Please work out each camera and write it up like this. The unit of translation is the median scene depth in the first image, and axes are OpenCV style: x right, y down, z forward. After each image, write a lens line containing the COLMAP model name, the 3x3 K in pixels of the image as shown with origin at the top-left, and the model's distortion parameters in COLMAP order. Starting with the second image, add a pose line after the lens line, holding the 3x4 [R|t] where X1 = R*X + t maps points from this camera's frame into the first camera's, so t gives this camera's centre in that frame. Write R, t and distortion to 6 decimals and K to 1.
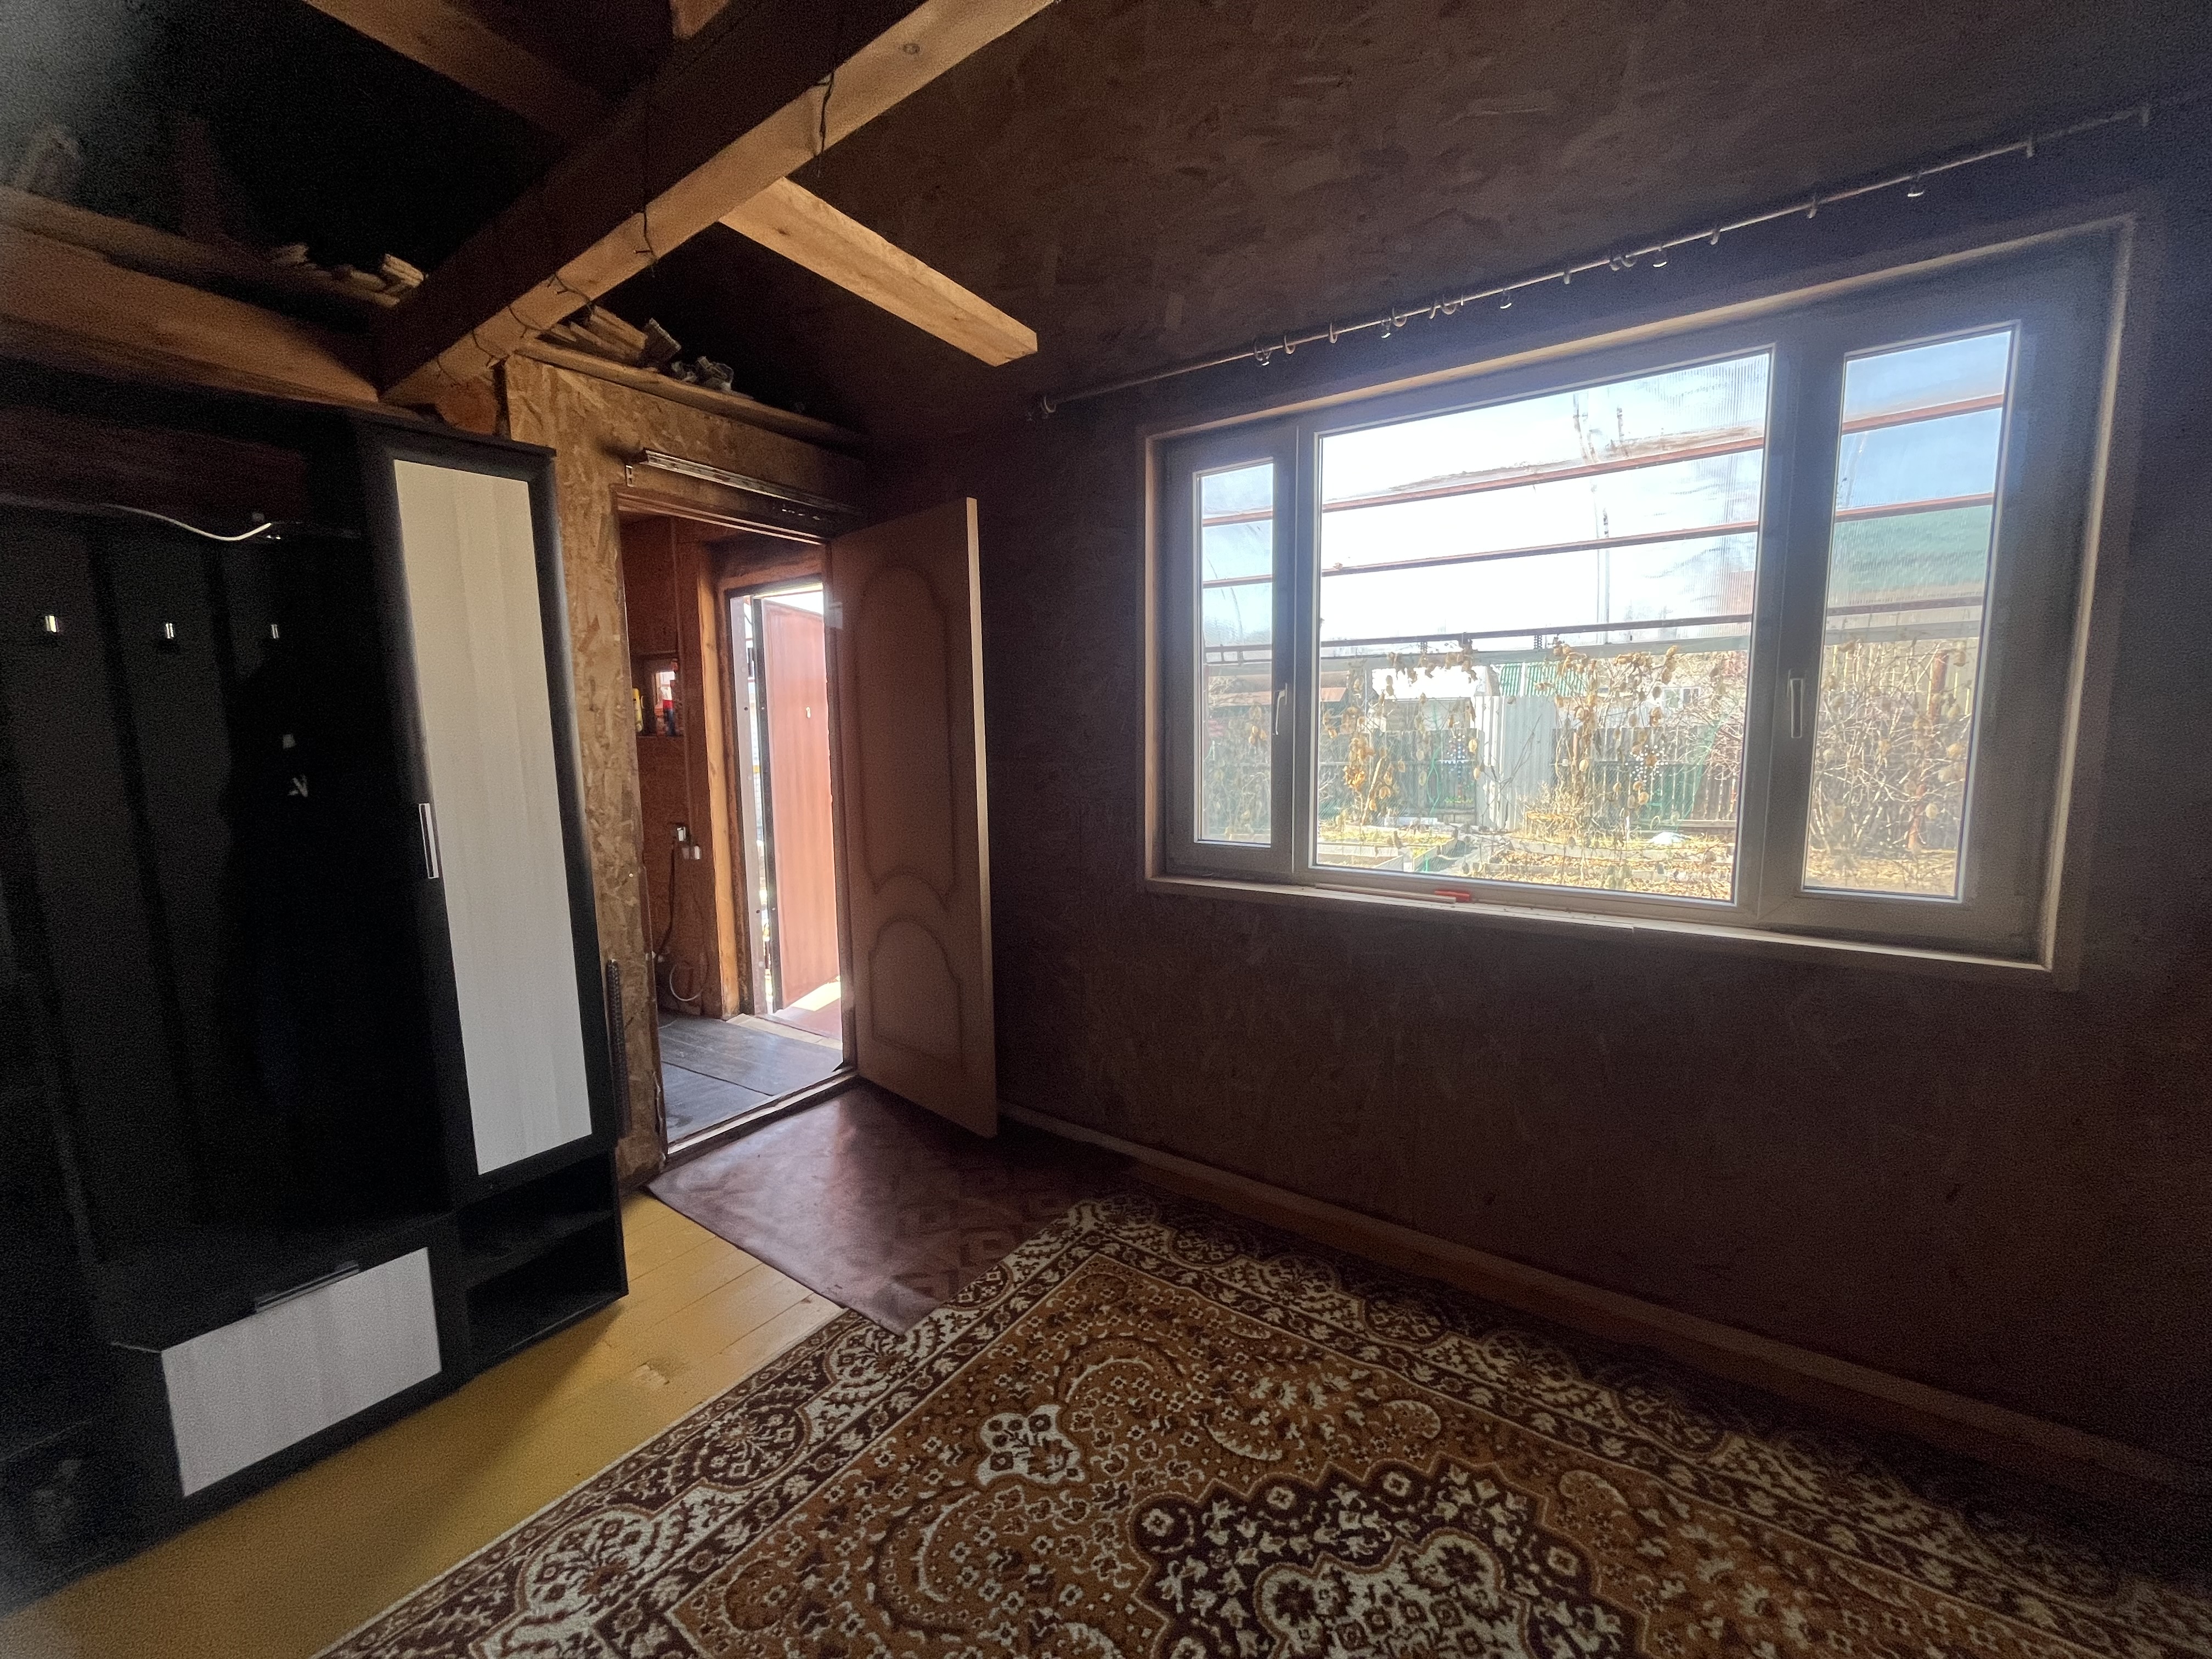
lens RADIAL K [[893.6, 0, 1095.2], [0, 893.6, 831.9], [0, 0, 1]] dist [-0.004772, 0.000503]
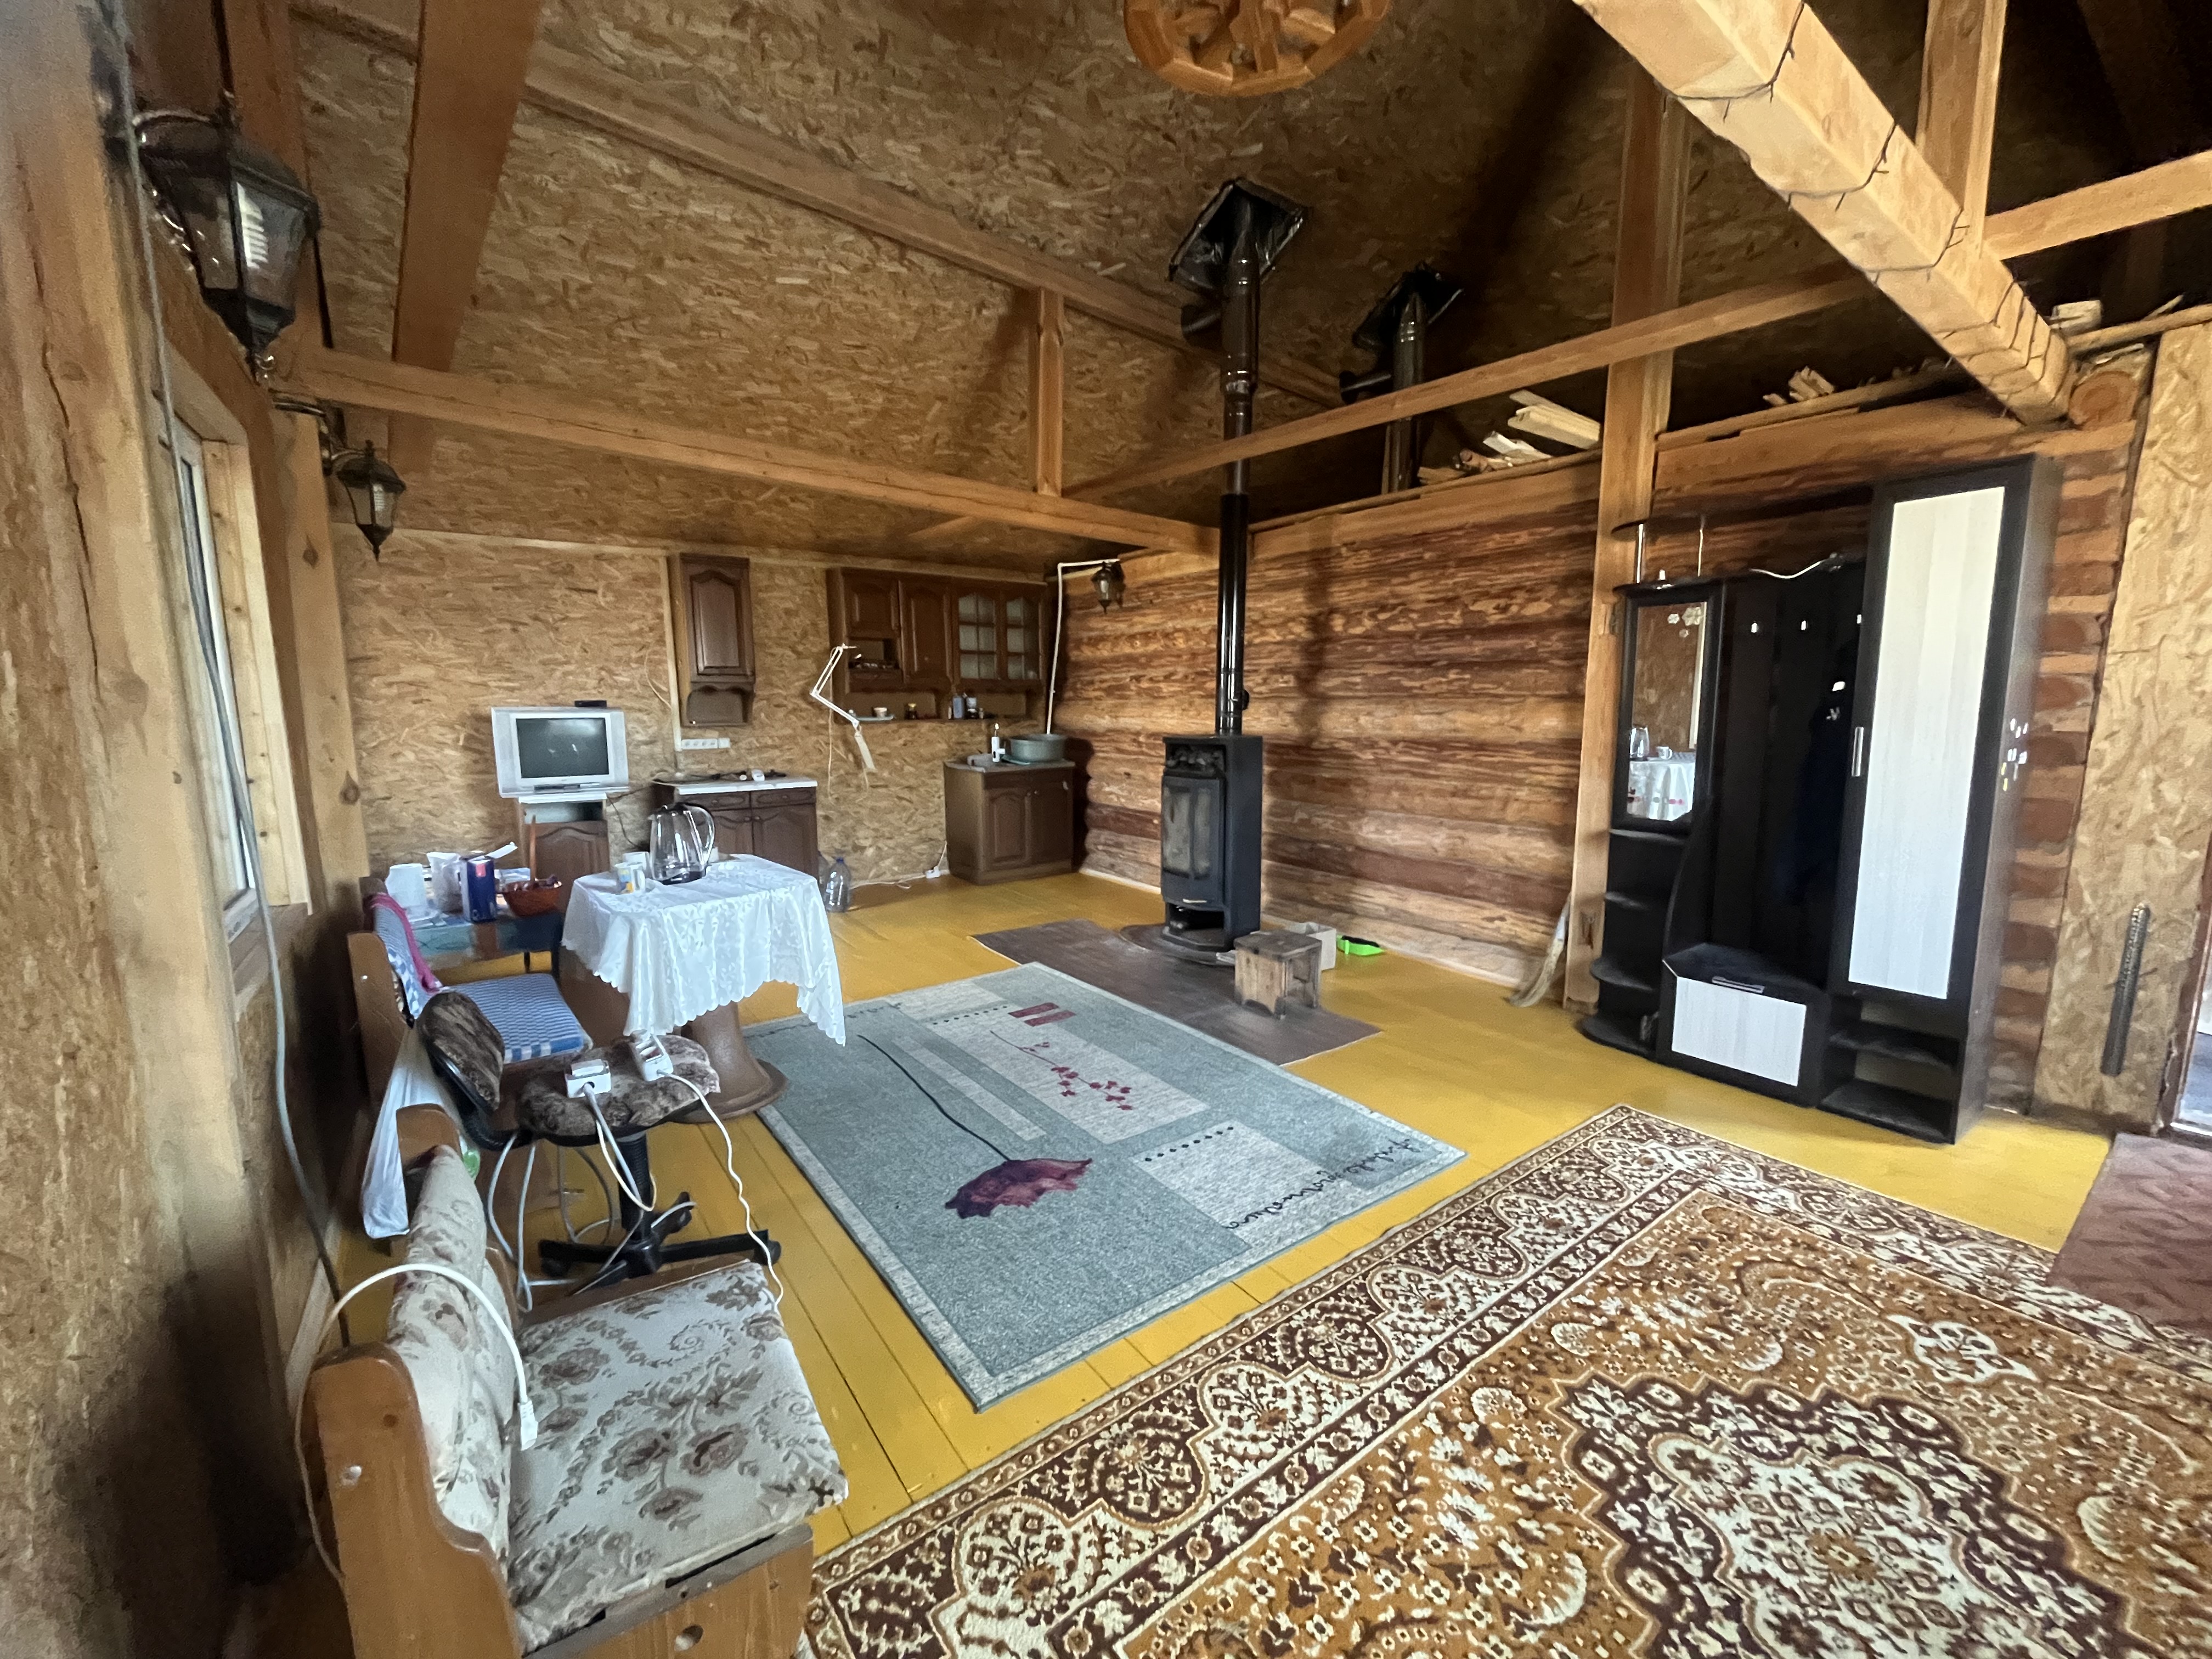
lens RADIAL K [[893.6, 0, 1102.9], [0, 893.6, 833.3], [0, 0, 1]] dist [-0.004772, 0.000503]
pose [[-0.320514, 0.155725, -0.934356, 1.095548], [-0.101721, 0.975032, 0.197398, -0.023641], [0.941766, 0.158312, -0.296671, 0.235261]]
